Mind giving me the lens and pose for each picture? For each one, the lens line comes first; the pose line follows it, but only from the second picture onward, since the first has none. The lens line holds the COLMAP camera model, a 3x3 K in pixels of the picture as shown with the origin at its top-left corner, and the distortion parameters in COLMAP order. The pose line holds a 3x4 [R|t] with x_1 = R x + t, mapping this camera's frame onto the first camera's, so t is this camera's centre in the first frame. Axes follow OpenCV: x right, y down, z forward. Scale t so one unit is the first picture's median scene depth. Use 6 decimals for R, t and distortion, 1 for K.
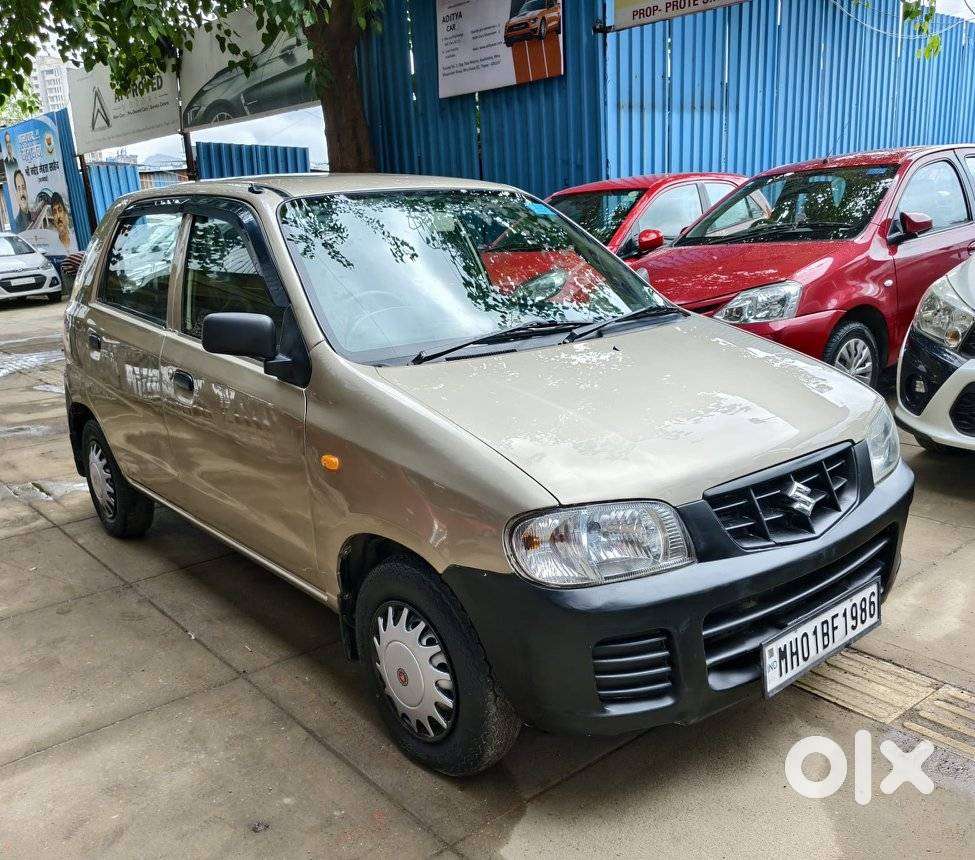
lens RADIAL K [[926.0, 0, 513.9], [0, 926.0, 429.0], [0, 0, 1]] dist [0.011148, 0.004578]
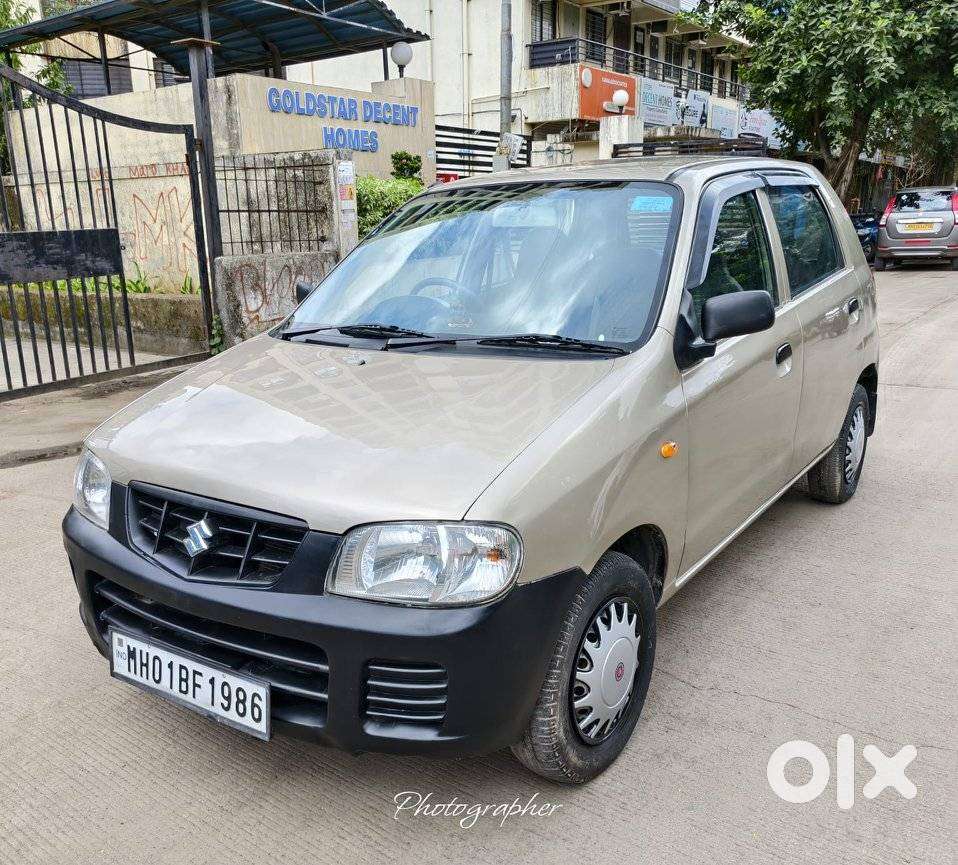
lens RADIAL K [[882.7, 0, 479.0], [0, 882.7, 432.5], [0, 0, 1]] dist [0.103062, -0.125774]
pose [[0.251812, 0.275198, -0.927823, 1.188567], [-0.198899, 0.952968, 0.228675, -0.292558], [0.947117, 0.126960, 0.294706, 0.971332]]
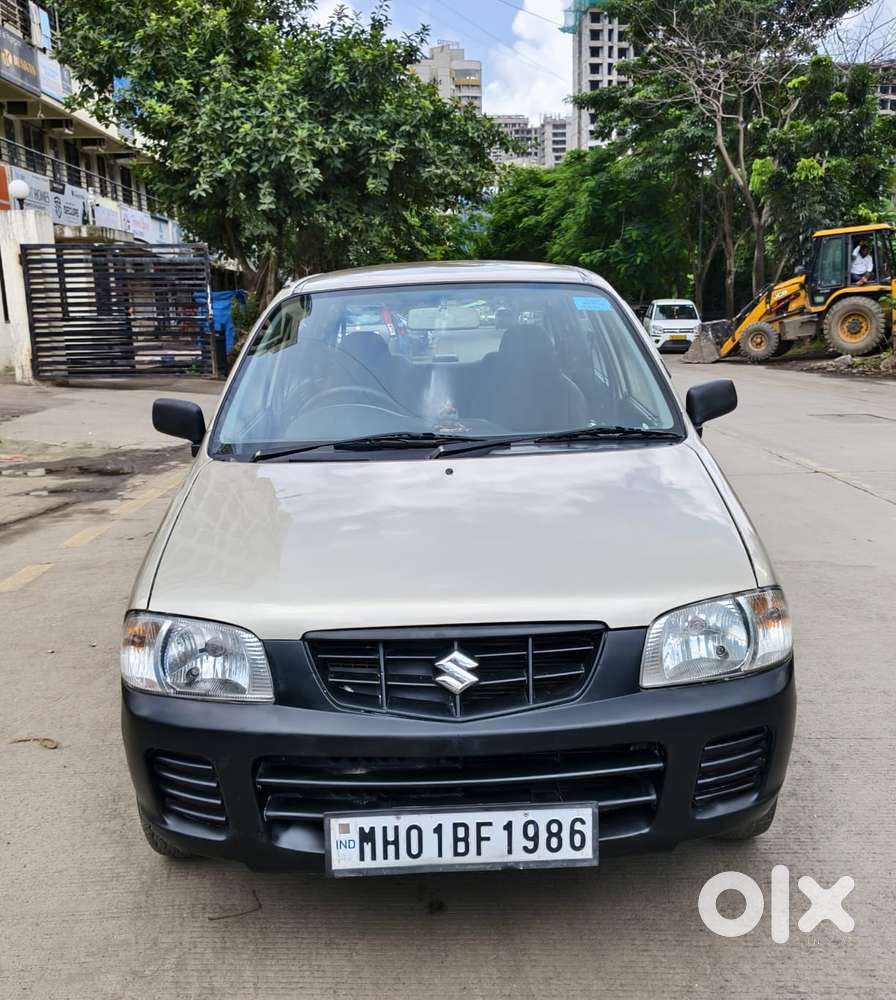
lens RADIAL K [[1074.4, 0, 448.0], [0, 1074.4, 500.0], [0, 0, 1]] dist [0.013416, -0.012084]
pose [[0.767714, 0.139120, -0.625509, 0.876337], [-0.147916, 0.988260, 0.038256, -0.113261], [0.623487, 0.063153, 0.779279, 0.219471]]
